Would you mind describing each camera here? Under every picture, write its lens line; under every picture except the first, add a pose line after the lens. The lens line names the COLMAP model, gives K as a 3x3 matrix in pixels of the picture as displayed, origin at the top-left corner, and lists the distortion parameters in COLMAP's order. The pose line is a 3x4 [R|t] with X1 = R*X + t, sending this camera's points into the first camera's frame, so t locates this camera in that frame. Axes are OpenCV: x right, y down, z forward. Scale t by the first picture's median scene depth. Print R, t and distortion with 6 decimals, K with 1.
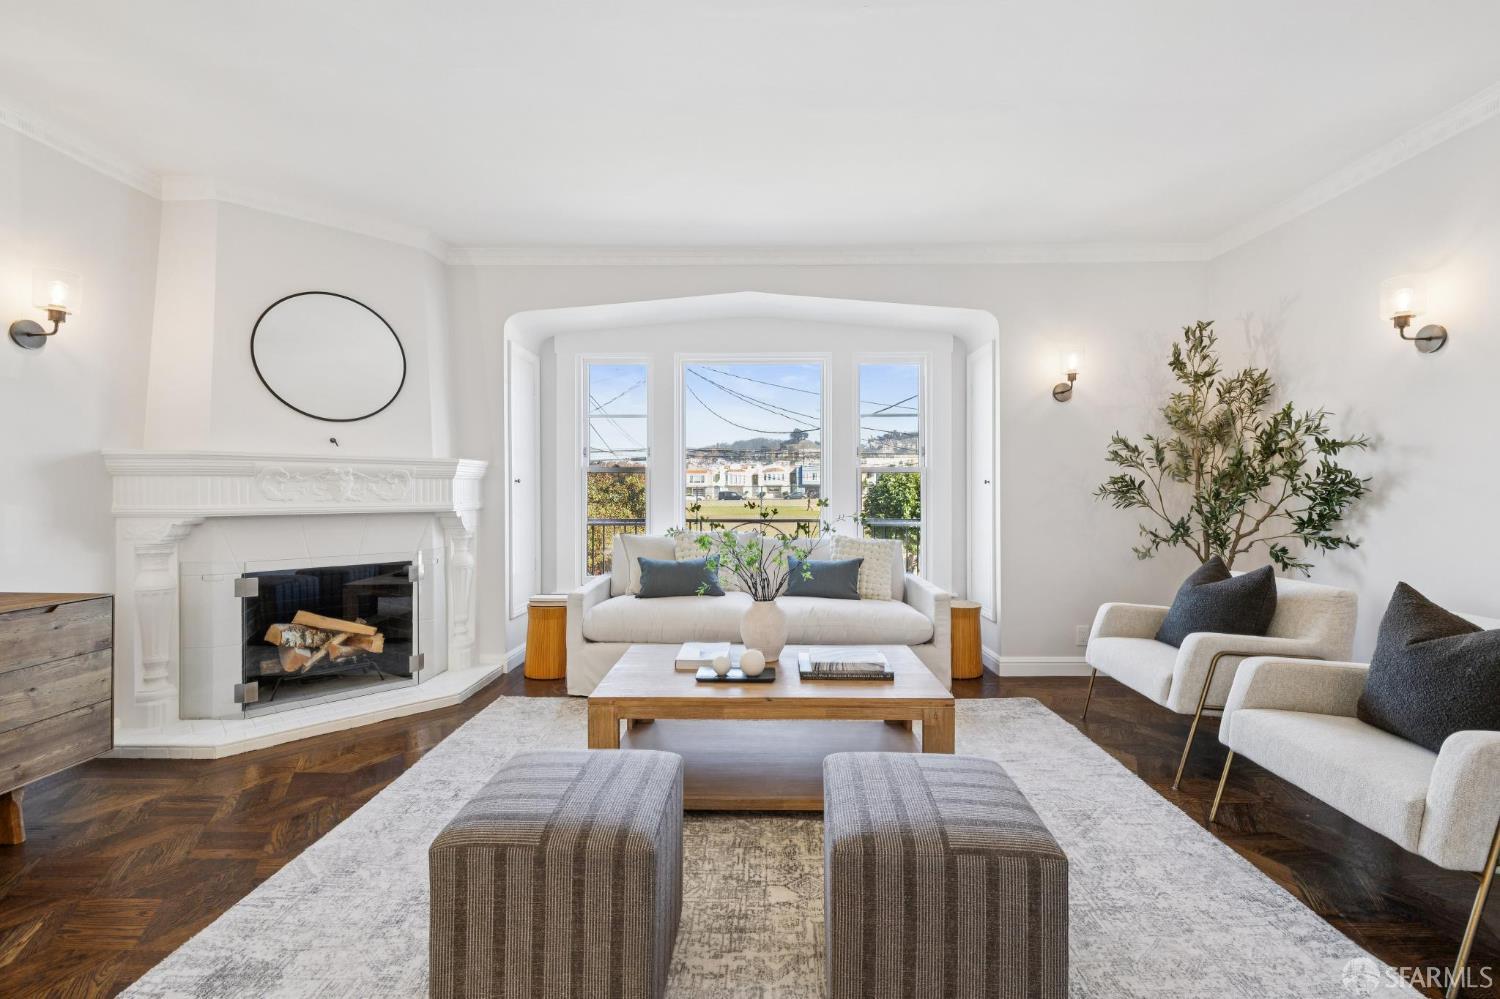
lens RADIAL K [[642.8, 0, 749.4], [0, 642.8, 491.9], [0, 0, 1]] dist [0.010813, -0.000912]
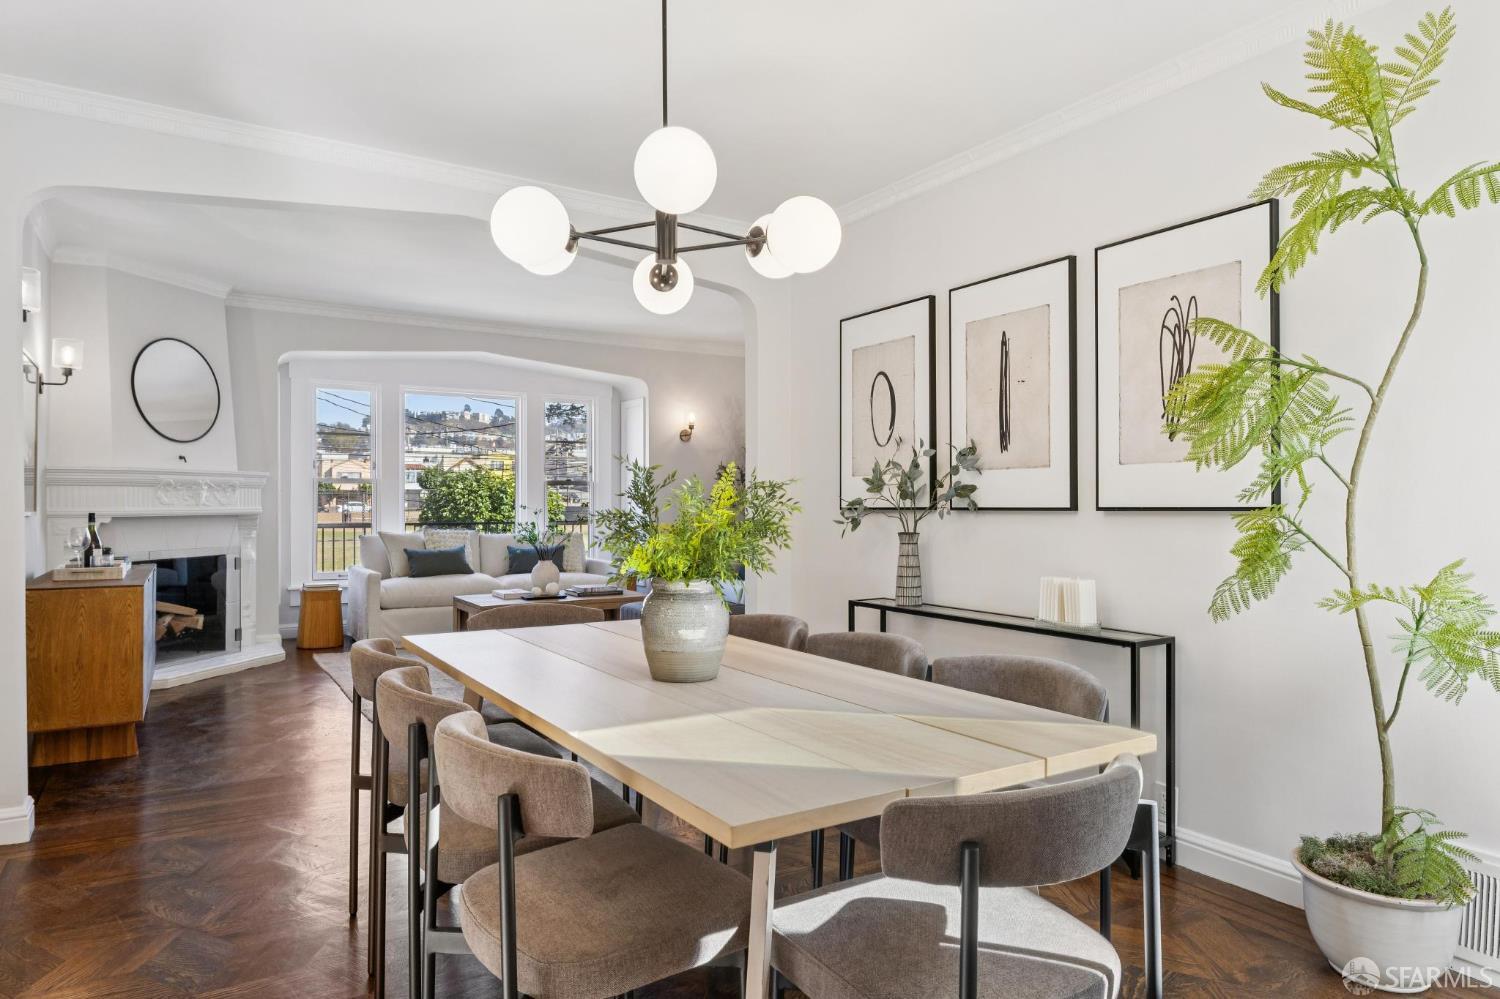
lens RADIAL K [[885.4, 0, 752.7], [0, 885.4, 497.5], [0, 0, 1]] dist [-0.004193, 0.000084]
pose [[0.837916, 0.002618, 0.545792, -0.588856], [-0.000064, 0.999989, -0.004699, 0.005981], [-0.545799, 0.003903, 0.837907, -0.951618]]
